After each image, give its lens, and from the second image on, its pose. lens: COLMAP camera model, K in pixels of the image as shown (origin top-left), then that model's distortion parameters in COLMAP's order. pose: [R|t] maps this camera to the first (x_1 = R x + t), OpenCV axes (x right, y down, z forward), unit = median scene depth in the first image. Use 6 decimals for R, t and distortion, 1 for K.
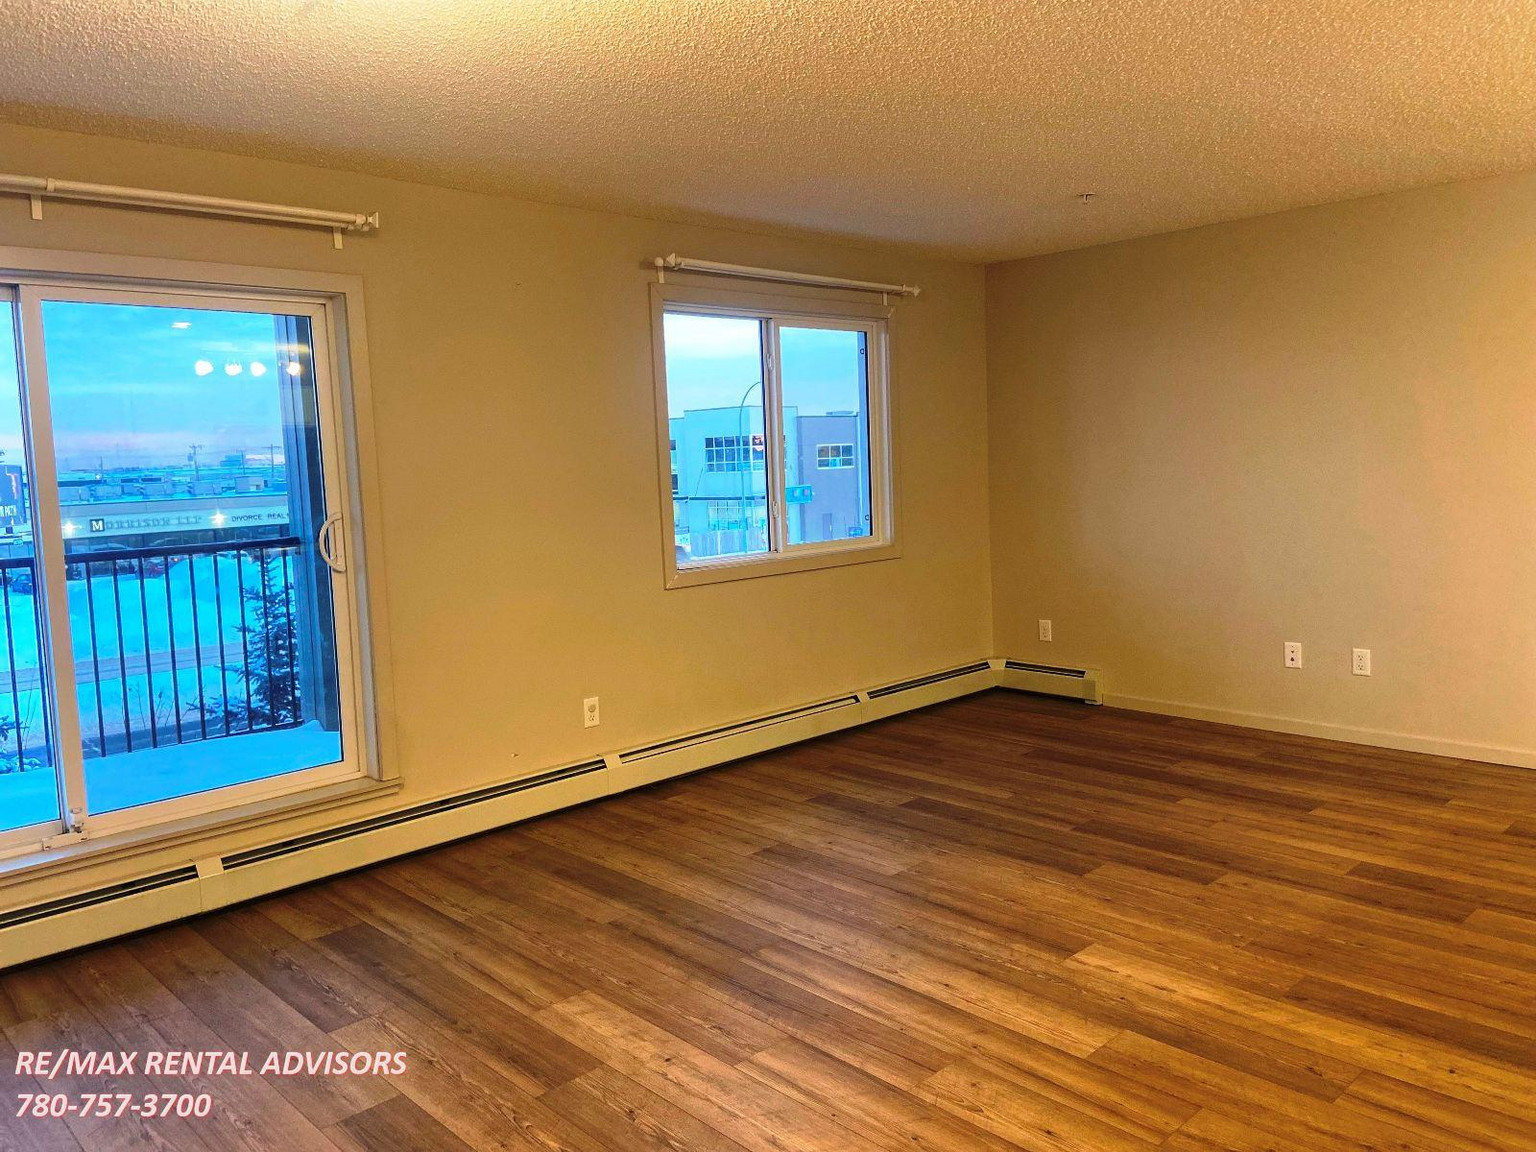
lens RADIAL K [[1156.2, 0, 769.1], [0, 1156.2, 575.7], [0, 0, 1]] dist [0.084227, -0.100628]
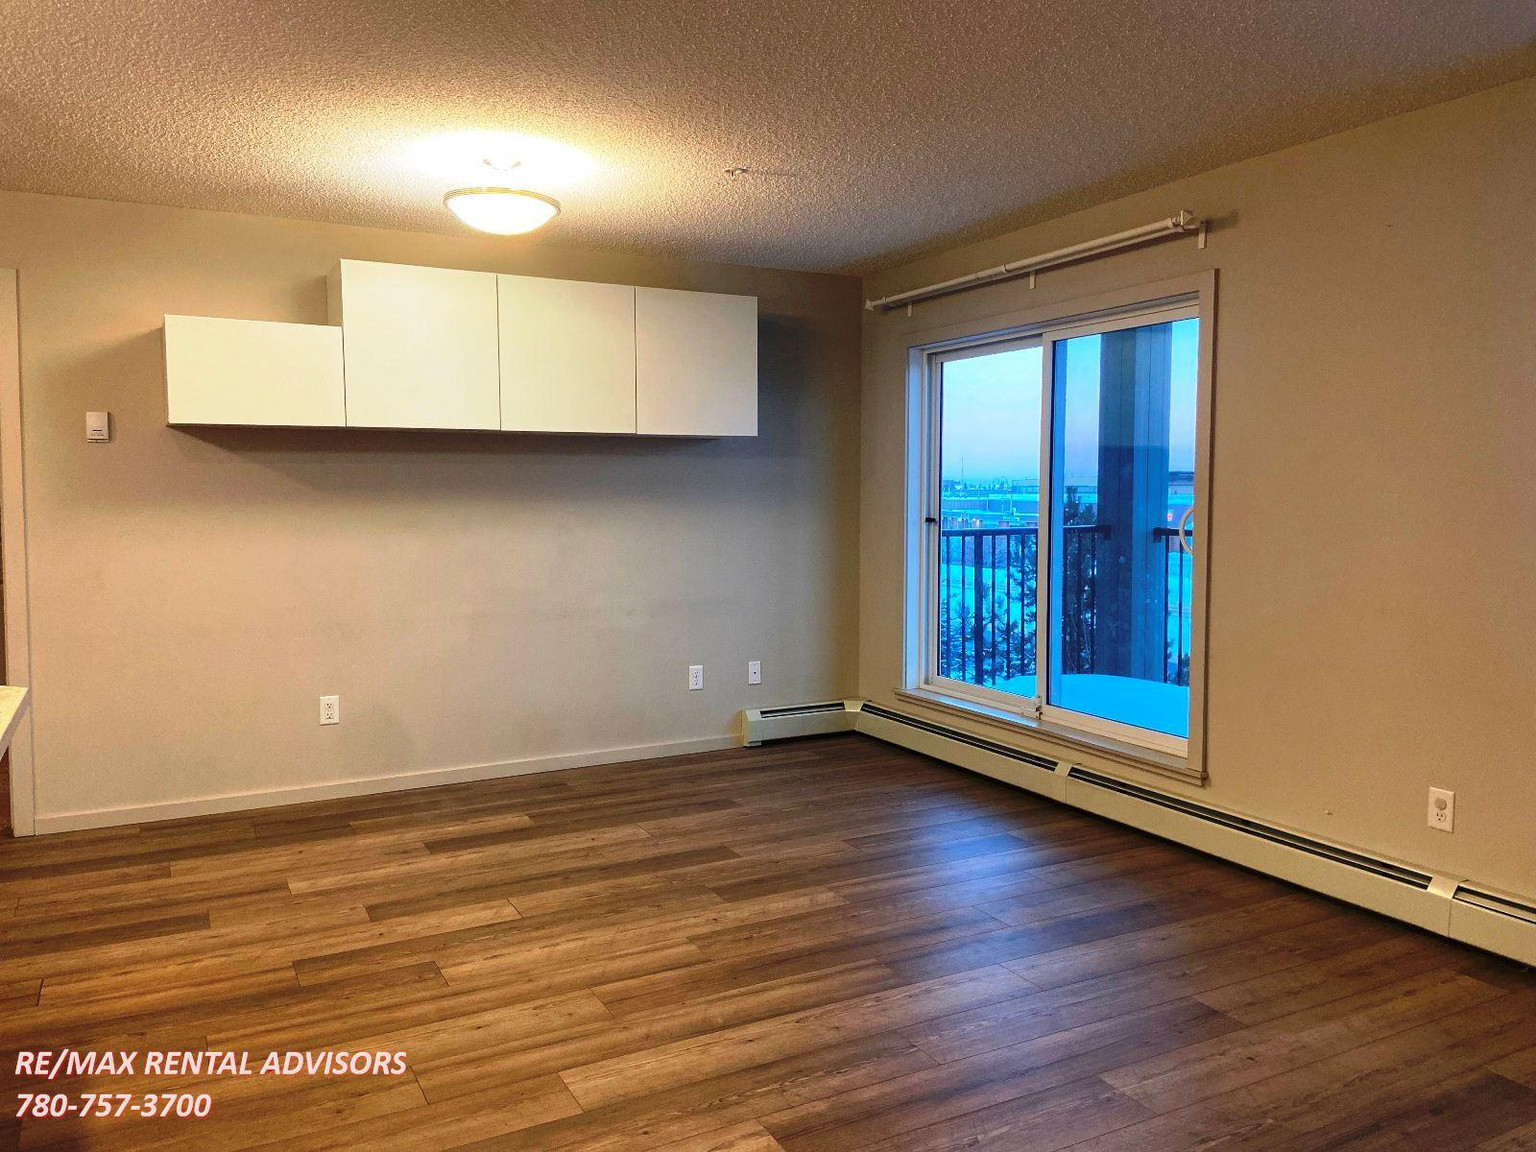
lens RADIAL K [[1156.2, 0, 764.2], [0, 1156.2, 564.9], [0, 0, 1]] dist [0.084227, -0.100628]
pose [[-0.279532, 0.102475, -0.954652, 0.905565], [-0.089999, 0.987114, 0.132312, -0.124756], [0.955909, 0.122903, -0.266707, 1.118636]]
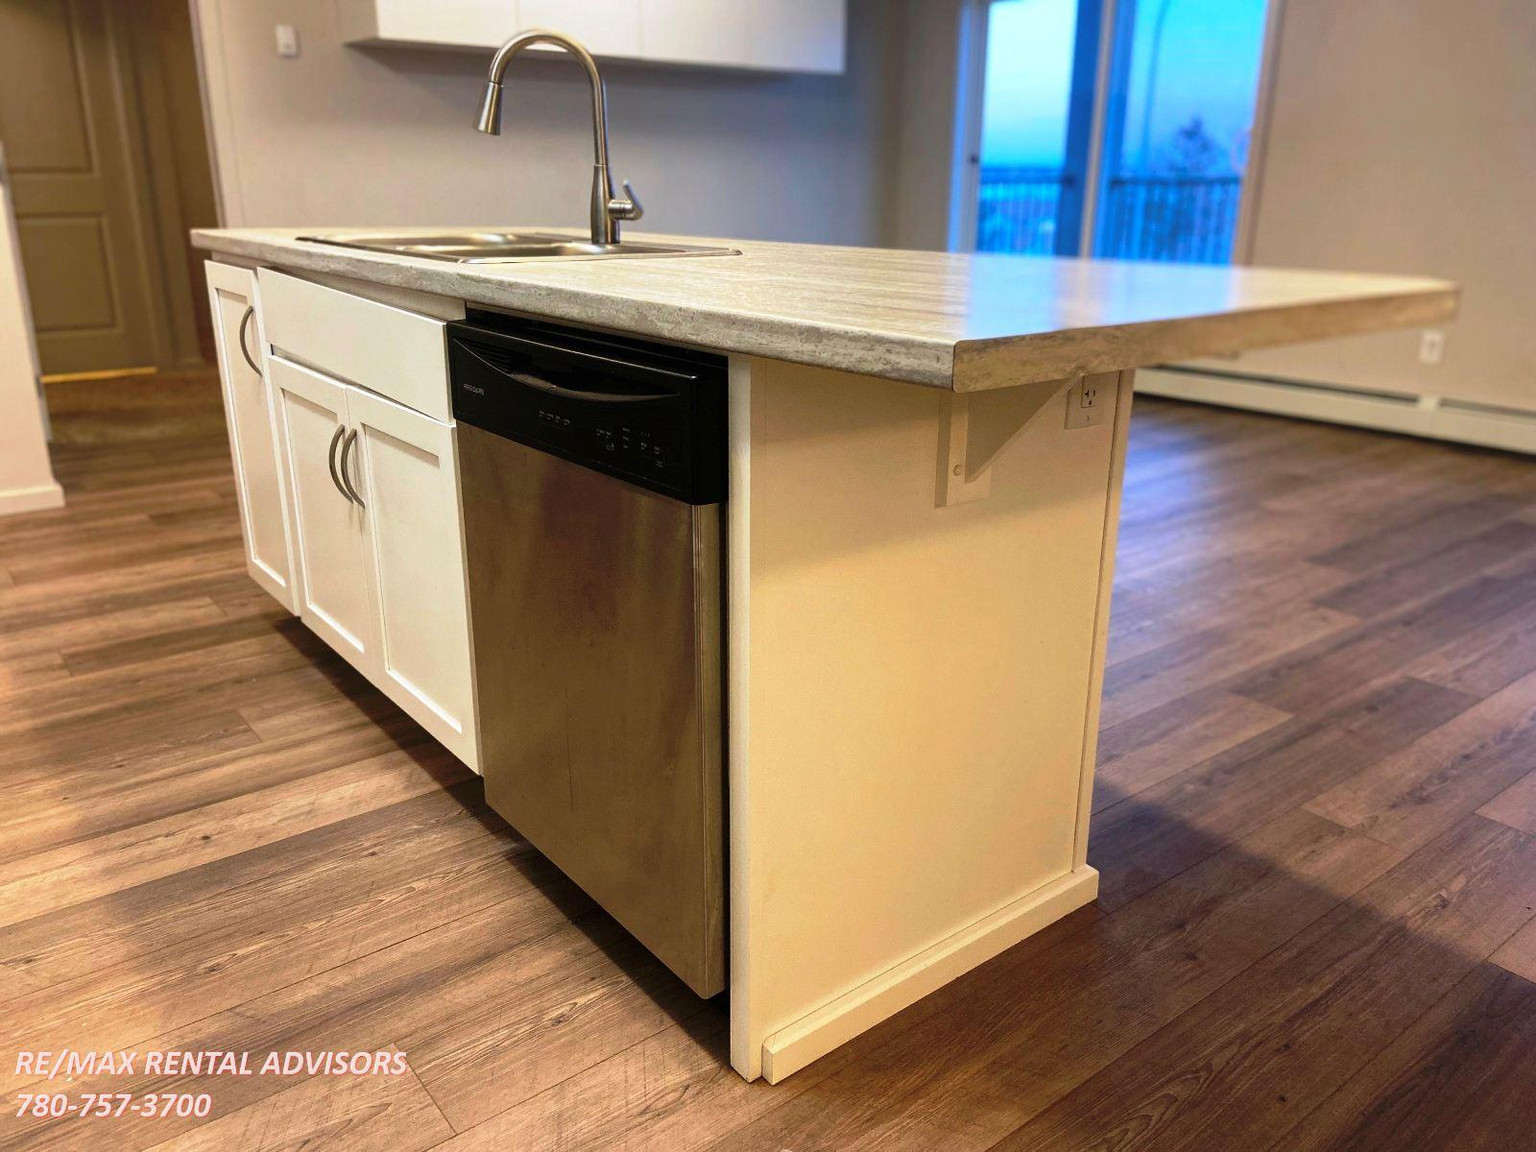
lens RADIAL K [[1156.2, 0, 764.6], [0, 1156.2, 574.6], [0, 0, 1]] dist [0.084227, -0.100628]
pose [[-0.112725, 0.346823, -0.931132, 1.302862], [-0.102652, 0.928026, 0.358093, -0.005282], [0.988310, 0.135948, -0.069009, 0.768557]]
